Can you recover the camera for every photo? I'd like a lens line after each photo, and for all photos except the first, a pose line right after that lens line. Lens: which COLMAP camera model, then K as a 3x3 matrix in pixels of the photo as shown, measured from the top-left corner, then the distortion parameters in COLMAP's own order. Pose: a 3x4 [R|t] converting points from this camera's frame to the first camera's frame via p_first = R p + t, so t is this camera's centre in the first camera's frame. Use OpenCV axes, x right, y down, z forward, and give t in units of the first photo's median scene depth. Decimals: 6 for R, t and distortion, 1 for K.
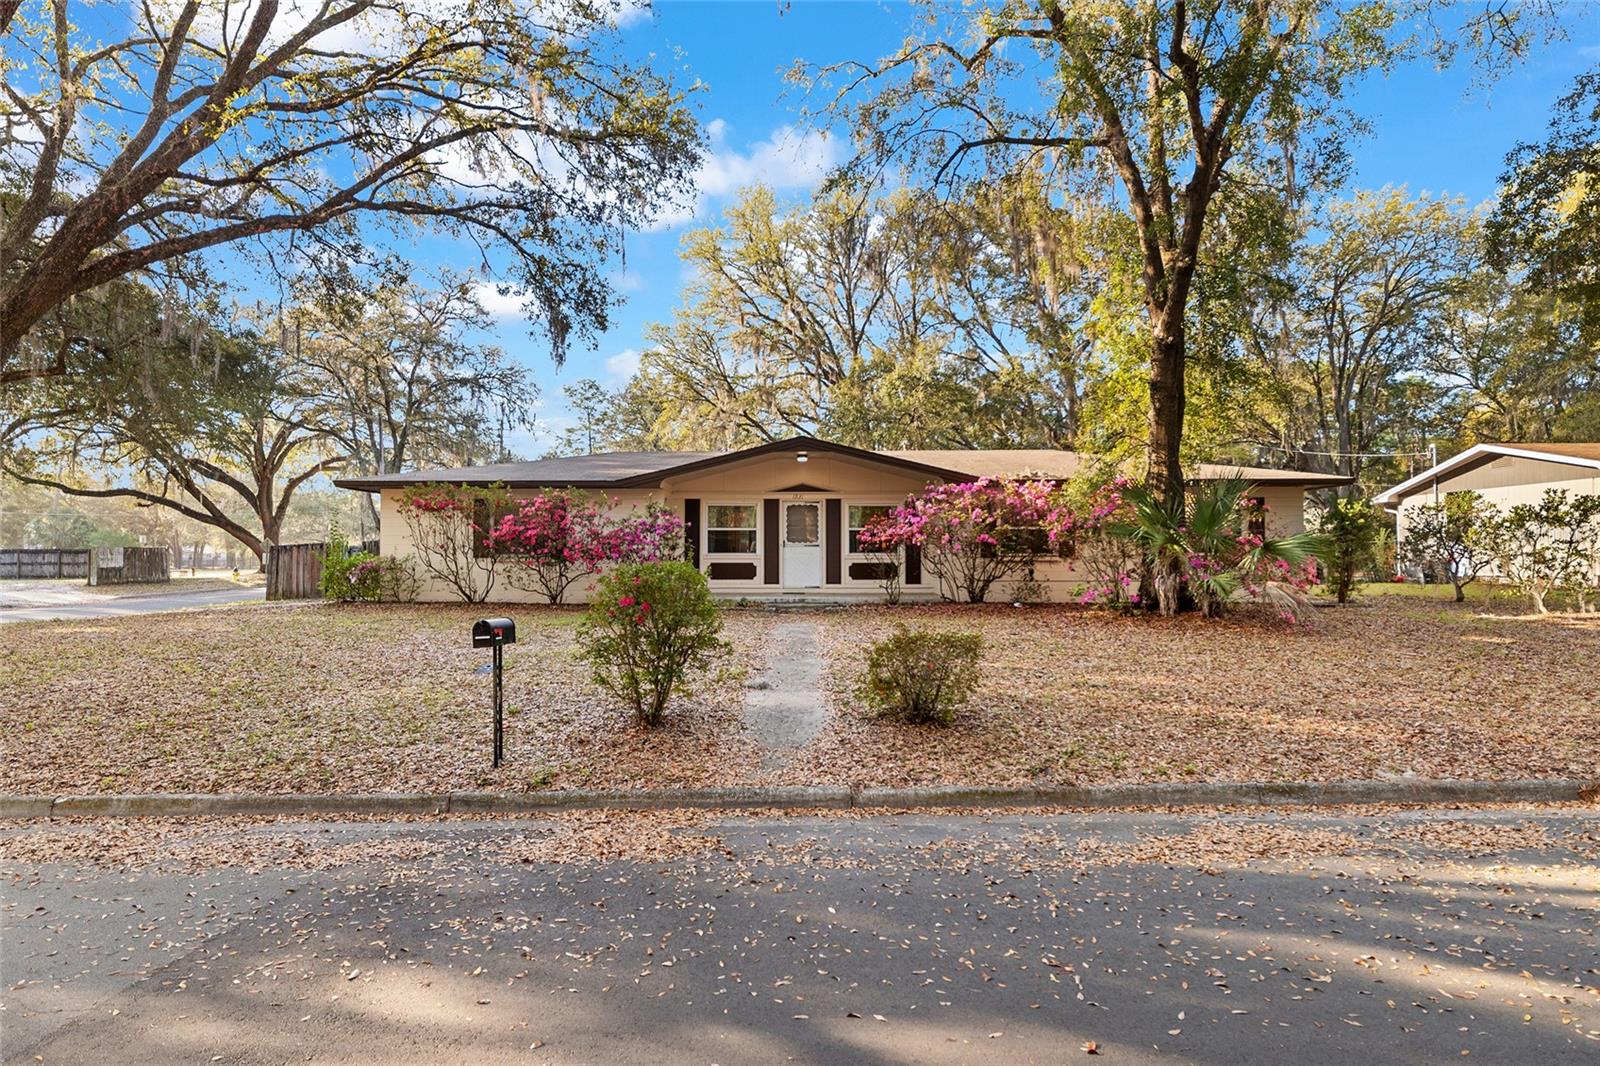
lens RADIAL K [[820.4, 0, 803.4], [0, 820.4, 542.5], [0, 0, 1]] dist [0.000830, 0.000169]
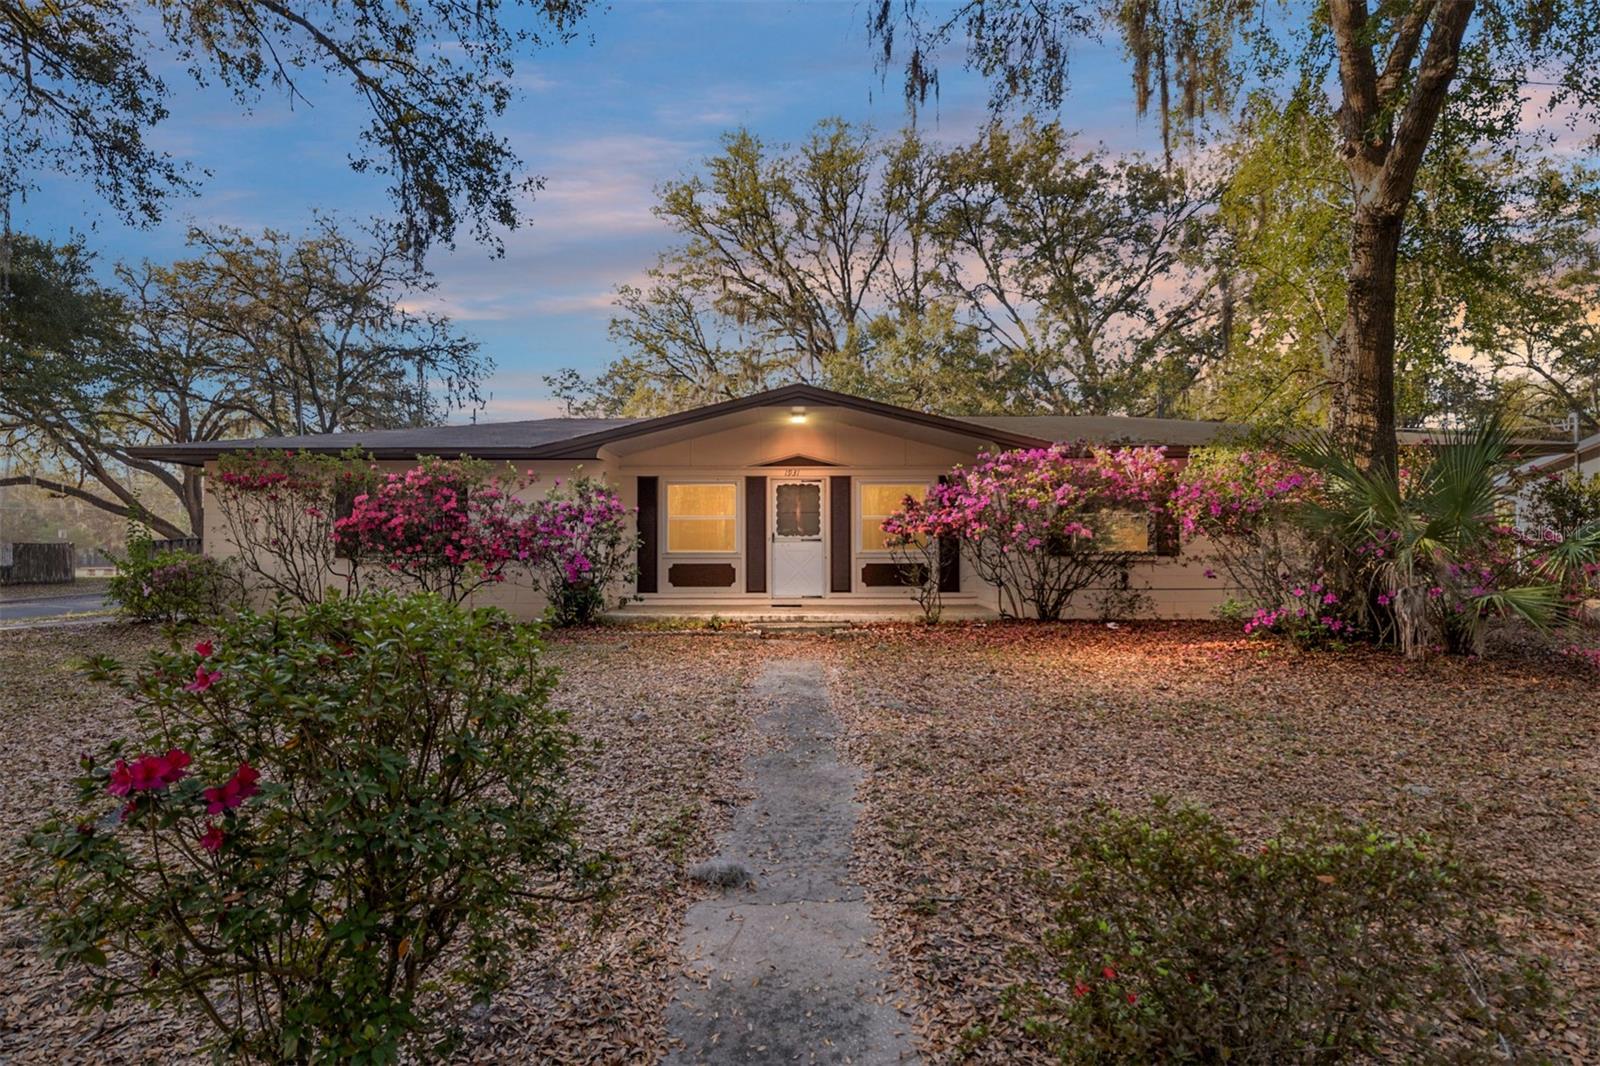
lens RADIAL K [[820.4, 0, 796.1], [0, 820.4, 530.1], [0, 0, 1]] dist [0.000830, 0.000169]
pose [[0.999974, -0.001624, 0.007000, -0.007895], [0.001678, 0.999969, -0.007658, 0.000522], [-0.006987, 0.007669, 0.999946, 0.255967]]
